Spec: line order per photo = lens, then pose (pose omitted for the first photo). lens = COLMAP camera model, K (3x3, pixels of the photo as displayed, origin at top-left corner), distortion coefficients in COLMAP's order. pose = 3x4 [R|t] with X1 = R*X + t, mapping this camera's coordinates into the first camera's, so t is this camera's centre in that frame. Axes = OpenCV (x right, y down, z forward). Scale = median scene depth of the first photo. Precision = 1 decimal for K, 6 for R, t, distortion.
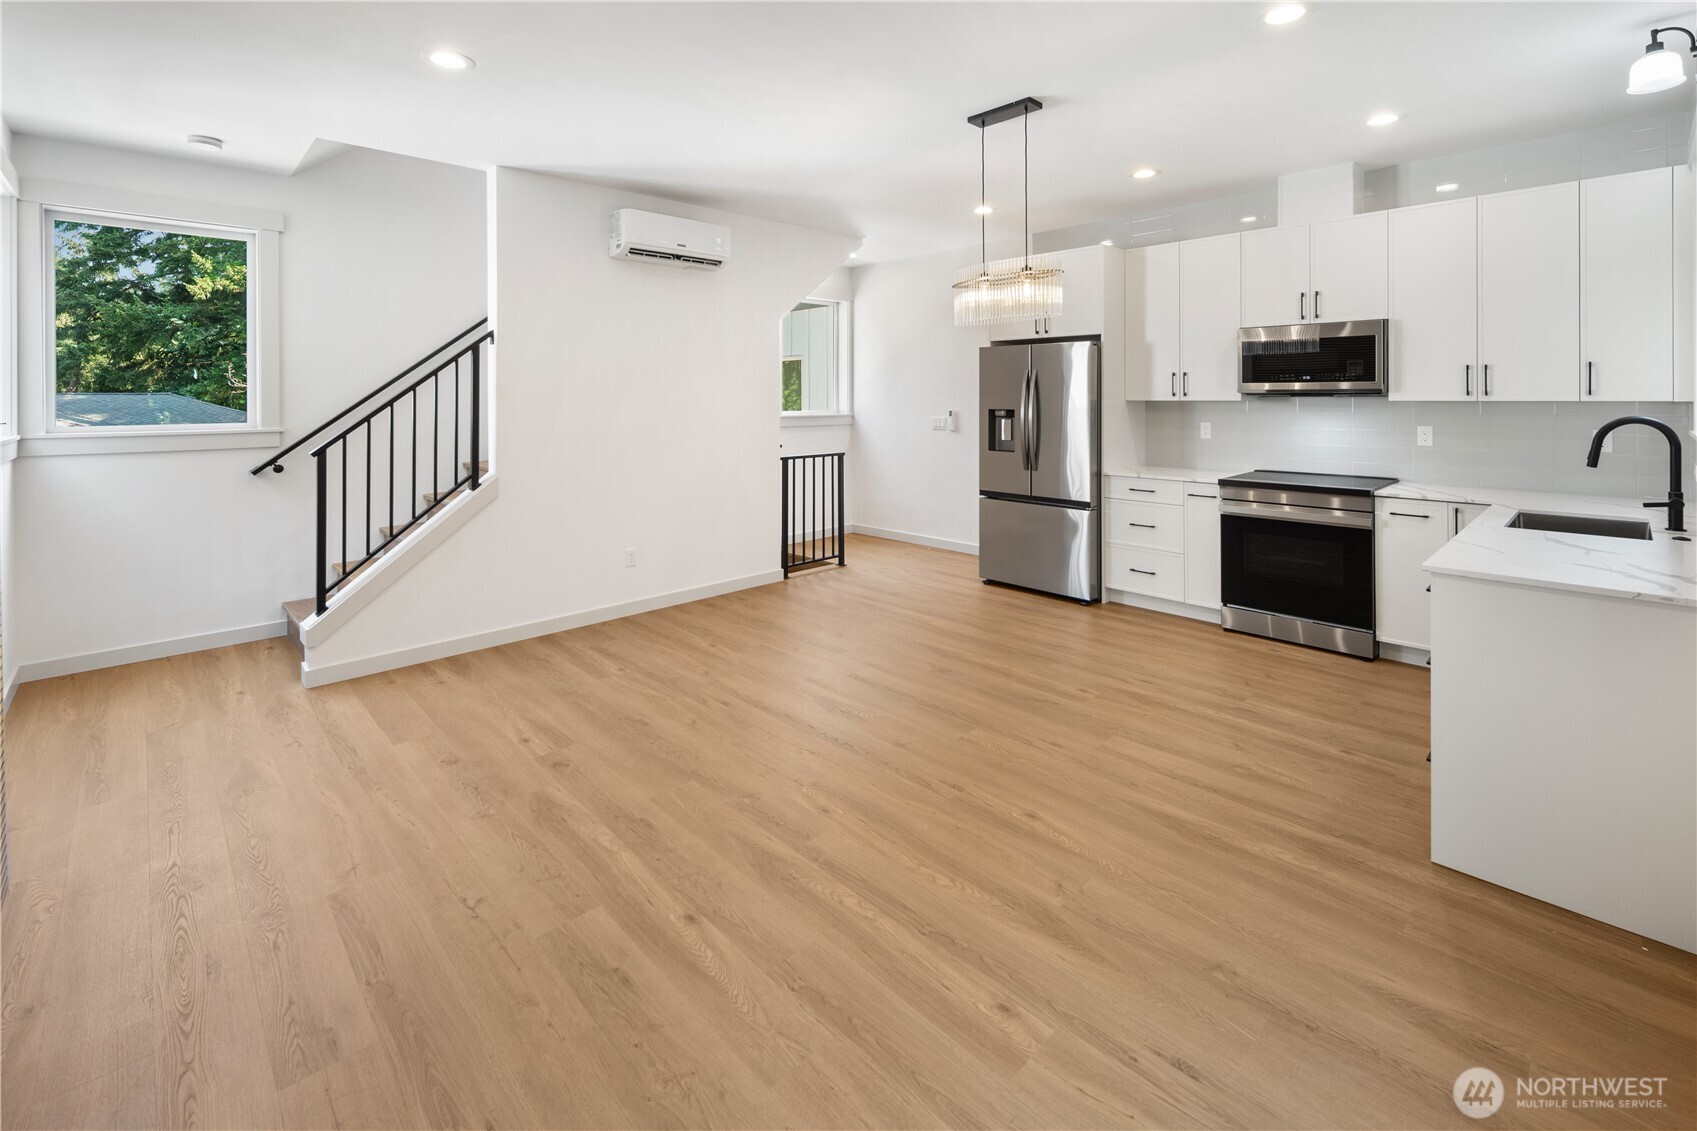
lens RADIAL K [[732.2, 0, 827.7], [0, 732.2, 565.6], [0, 0, 1]] dist [0.001252, 0.000214]
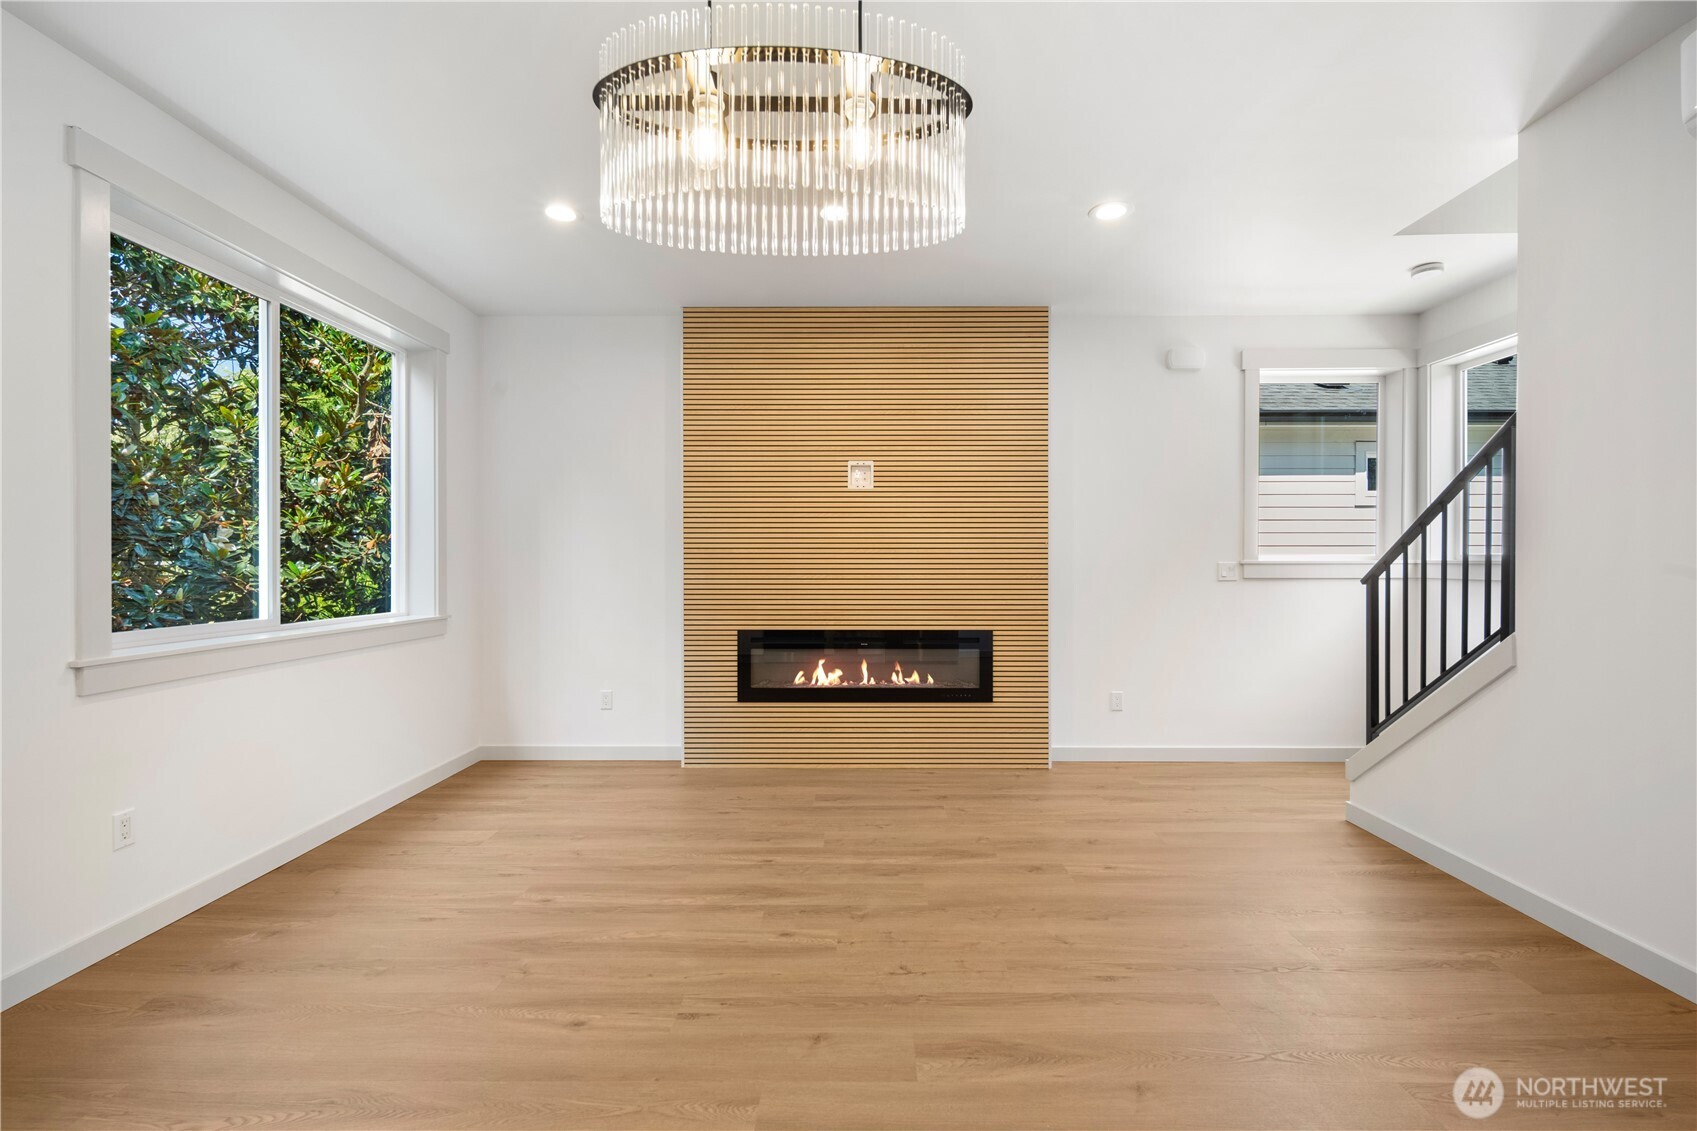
lens RADIAL K [[732.2, 0, 827.7], [0, 732.2, 565.6], [0, 0, 1]] dist [0.001252, 0.000214]
pose [[-0.700128, 0.004804, -0.714001, 0.672563], [-0.159058, 0.973801, 0.162520, -0.310924], [0.696075, 0.227353, -0.681021, 1.674443]]
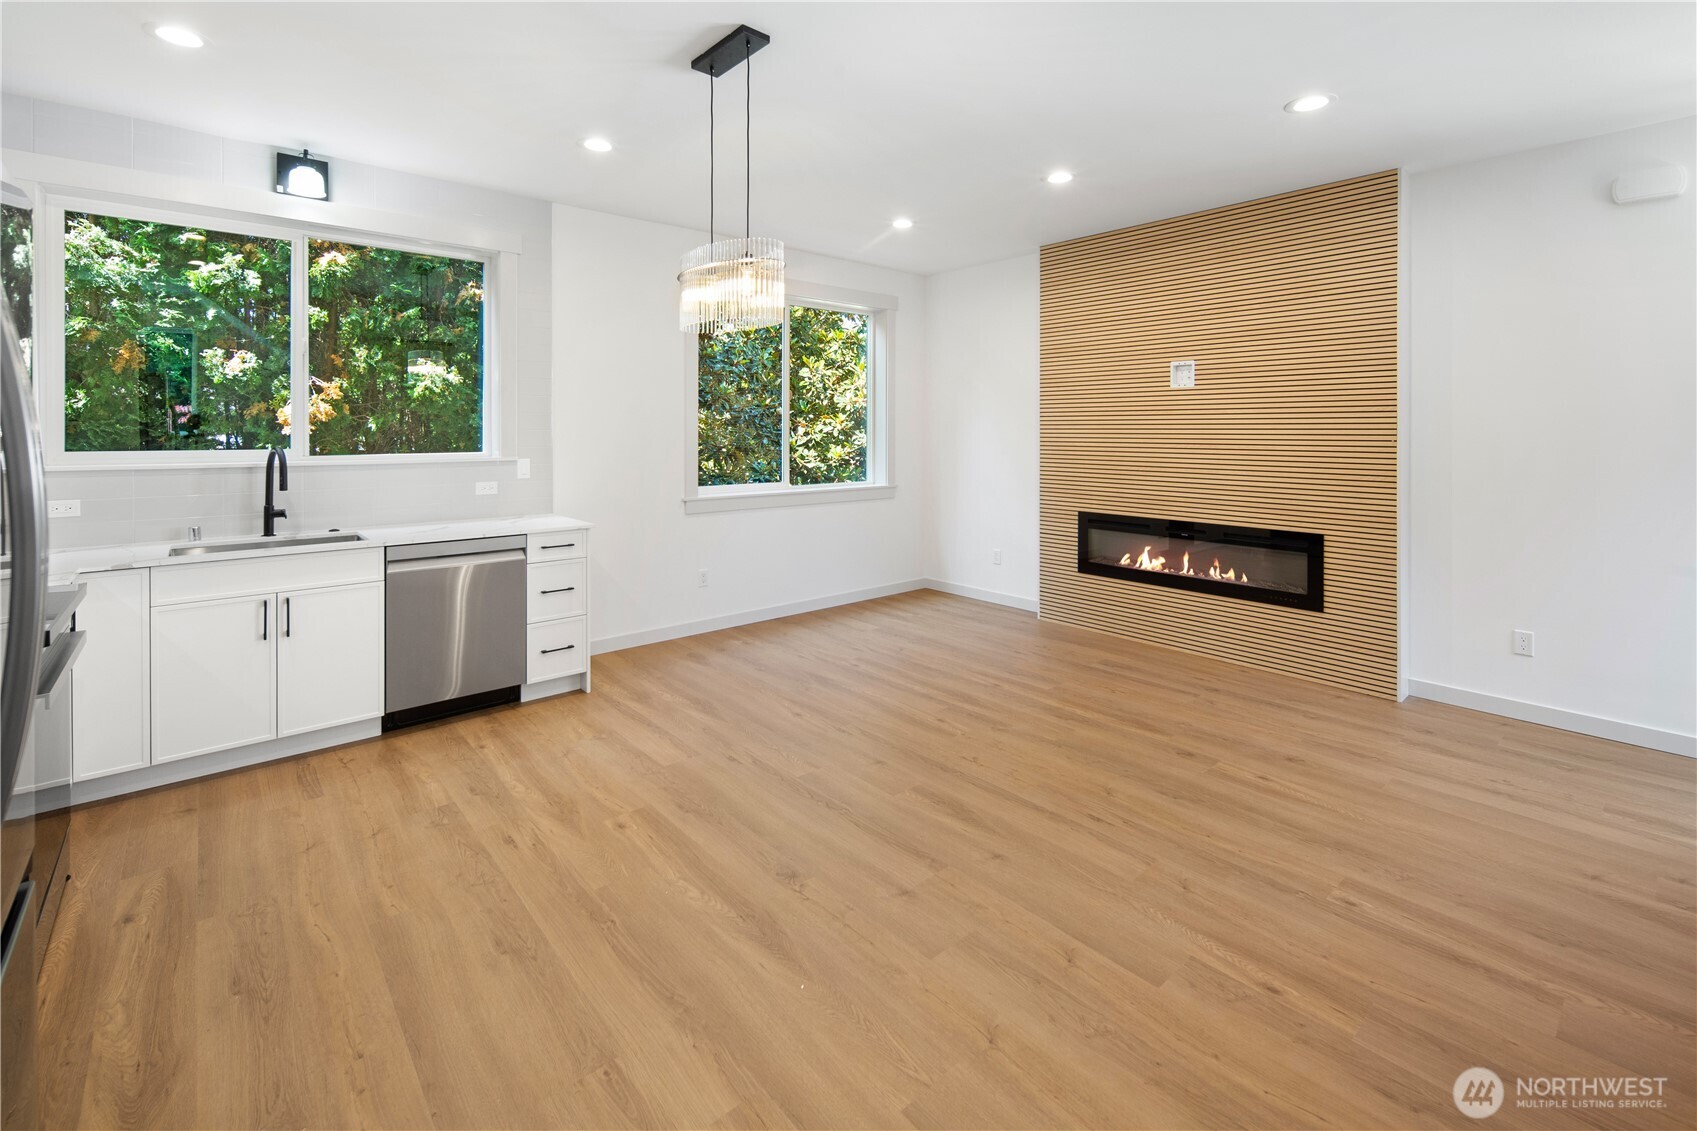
lens RADIAL K [[726.2, 0, 850.5], [0, 726.2, 429.4], [0, 0, 1]] dist [-0.001093, -0.000244]
pose [[-0.998953, 0.000653, 0.045748, 0.063843], [0.010843, 0.974789, 0.222866, -0.554717], [-0.044449, 0.223129, -0.973775, 2.410943]]
